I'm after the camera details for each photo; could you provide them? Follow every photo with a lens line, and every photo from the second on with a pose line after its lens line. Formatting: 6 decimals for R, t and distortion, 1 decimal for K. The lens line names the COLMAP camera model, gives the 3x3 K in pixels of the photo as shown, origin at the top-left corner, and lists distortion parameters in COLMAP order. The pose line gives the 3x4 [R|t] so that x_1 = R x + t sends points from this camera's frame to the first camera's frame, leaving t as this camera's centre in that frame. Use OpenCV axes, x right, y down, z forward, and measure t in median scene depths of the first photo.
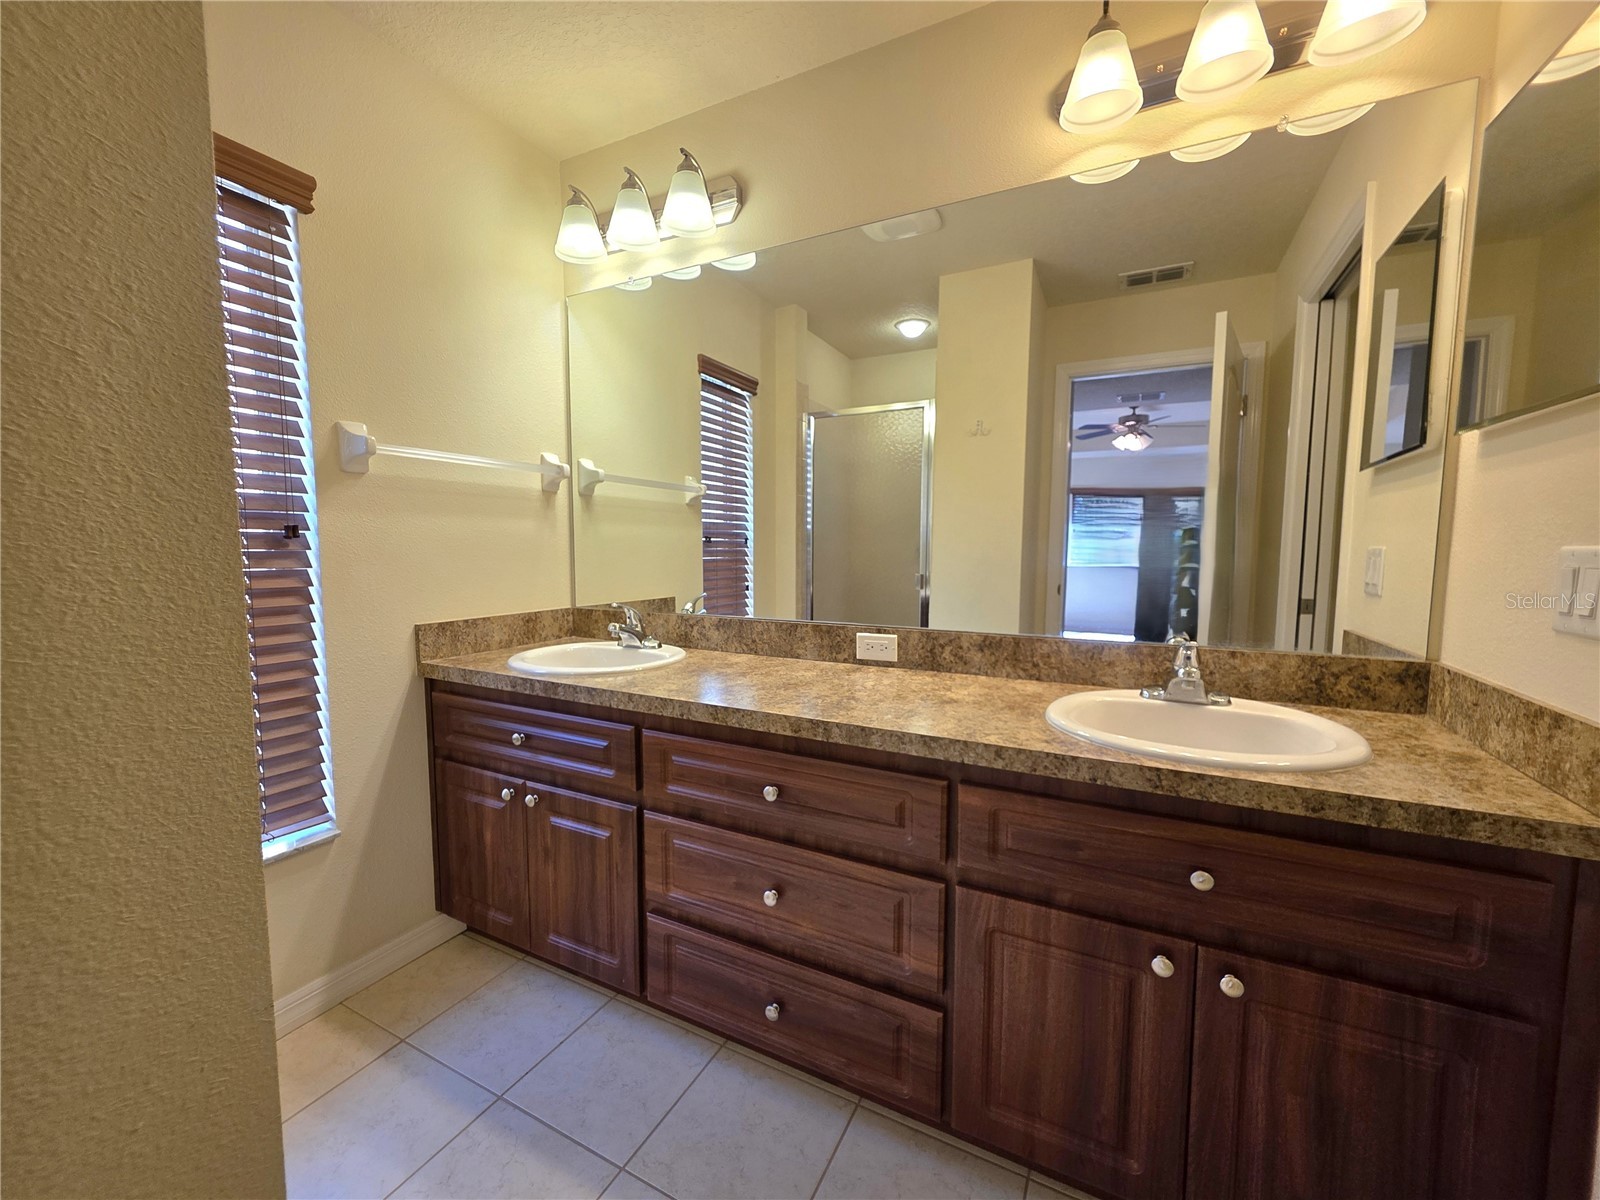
lens RADIAL K [[642.2, 0, 800.0], [0, 642.2, 600.0], [0, 0, 1]] dist [0.002018, -0.000351]
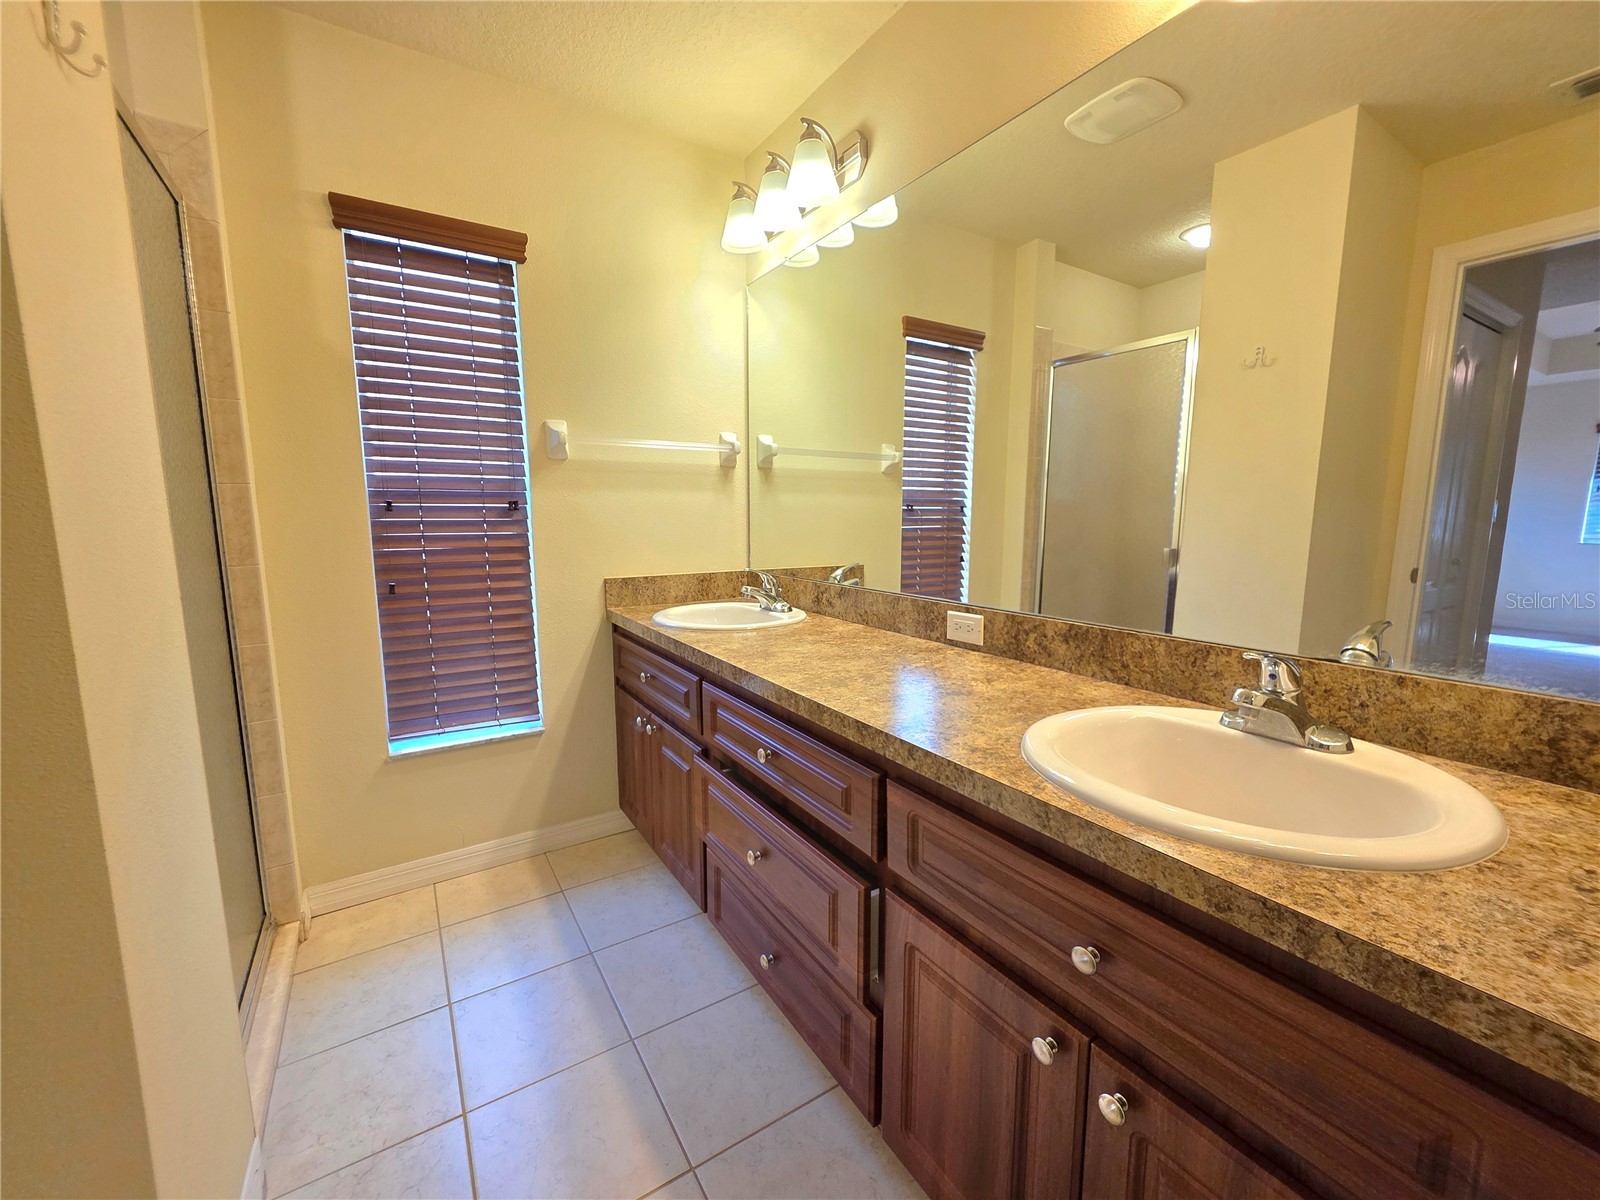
lens RADIAL K [[644.9, 0, 797.7], [0, 644.9, 601.5], [0, 0, 1]] dist [0.001739, 0.000132]
pose [[0.862899, 0.065352, -0.501133, 0.399806], [-0.039595, 0.997298, 0.061878, -0.010884], [0.503822, -0.033552, 0.863155, 0.108239]]
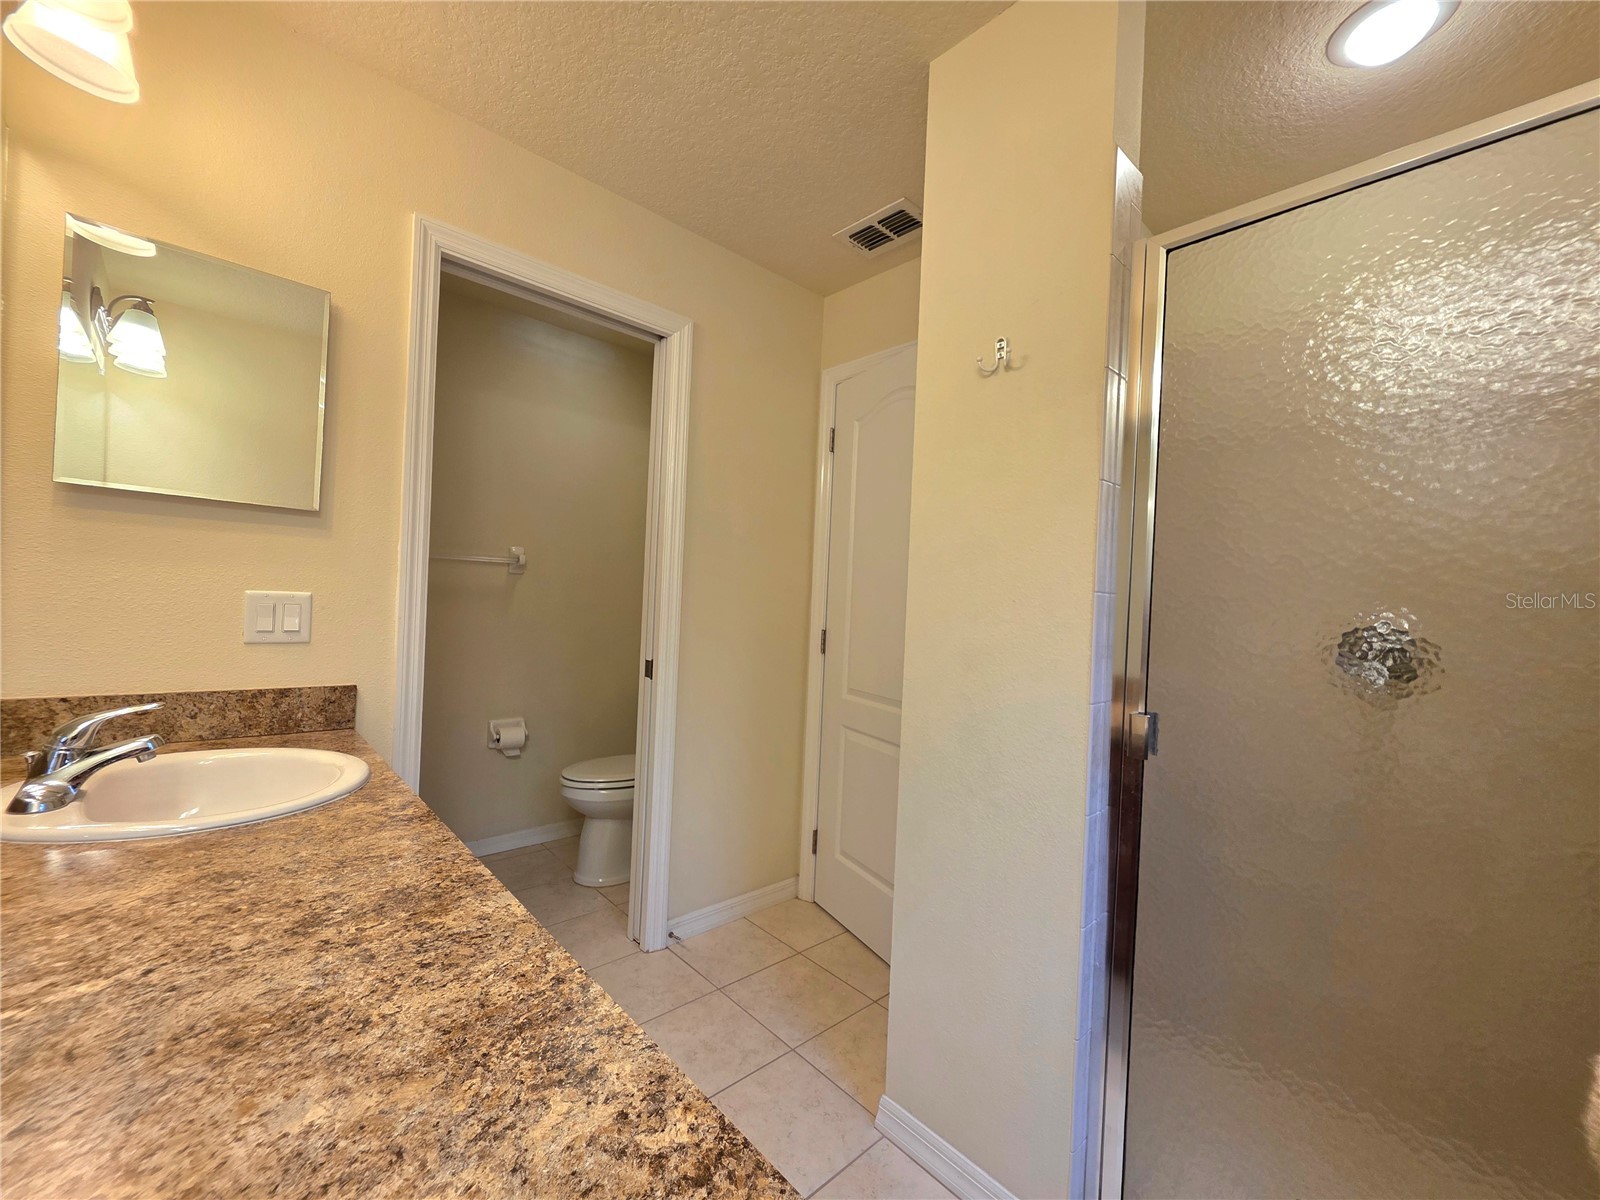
lens RADIAL K [[644.9, 0, 797.7], [0, 644.9, 601.5], [0, 0, 1]] dist [0.001739, 0.000132]
pose [[-0.938025, -0.046940, 0.343375, -0.364721], [-0.020162, 0.996498, 0.081145, -0.118665], [-0.345981, 0.069193, -0.935687, 1.129726]]
